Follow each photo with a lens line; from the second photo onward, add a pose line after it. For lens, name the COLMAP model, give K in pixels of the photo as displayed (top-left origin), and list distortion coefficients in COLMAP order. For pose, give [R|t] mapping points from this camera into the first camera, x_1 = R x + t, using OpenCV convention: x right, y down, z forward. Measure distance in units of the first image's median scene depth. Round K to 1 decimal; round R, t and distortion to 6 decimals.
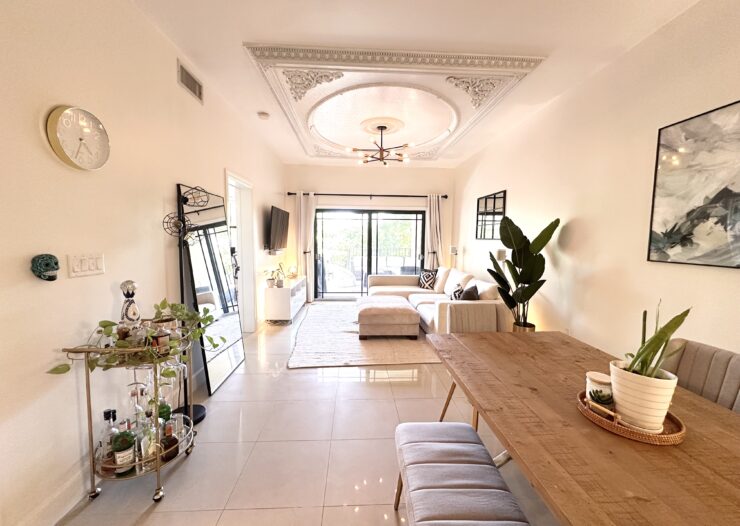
lens RADIAL K [[294.6, 0, 369.1], [0, 294.6, 263.7], [0, 0, 1]] dist [-0.000680, -0.000146]
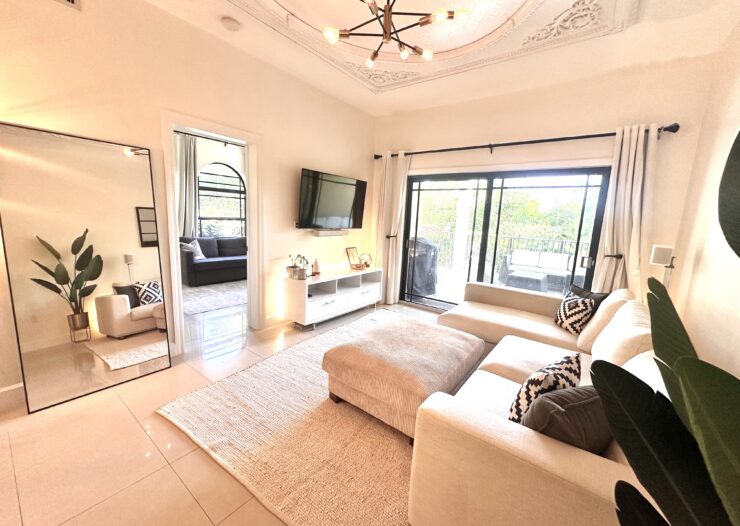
lens RADIAL K [[294.6, 0, 369.1], [0, 294.6, 263.7], [0, 0, 1]] dist [-0.000680, -0.000146]
pose [[0.766369, 0.128411, -0.629436, 0.238590], [-0.095096, 0.991700, 0.086532, -0.032659], [0.635323, -0.006458, 0.772220, 0.436155]]
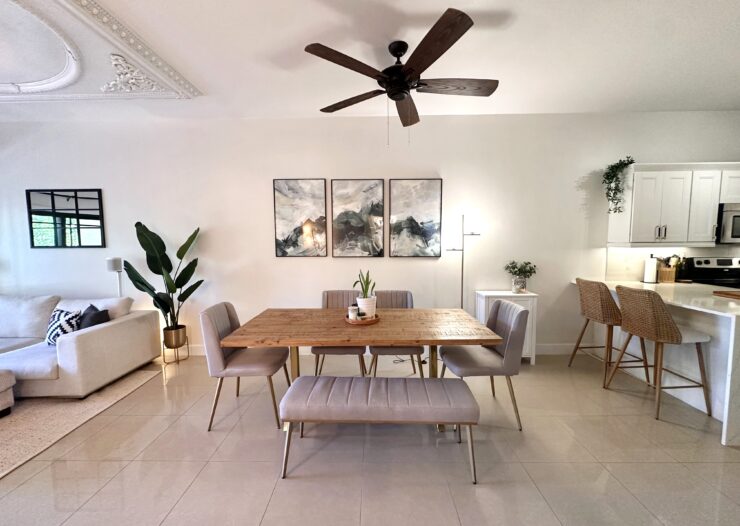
lens RADIAL K [[294.6, 0, 369.1], [0, 294.6, 263.7], [0, 0, 1]] dist [-0.000680, -0.000146]
pose [[0.066585, -0.085211, 0.994136, -0.258838], [0.098032, 0.992085, 0.078469, -0.018580], [-0.992953, 0.092233, 0.074411, 0.132902]]
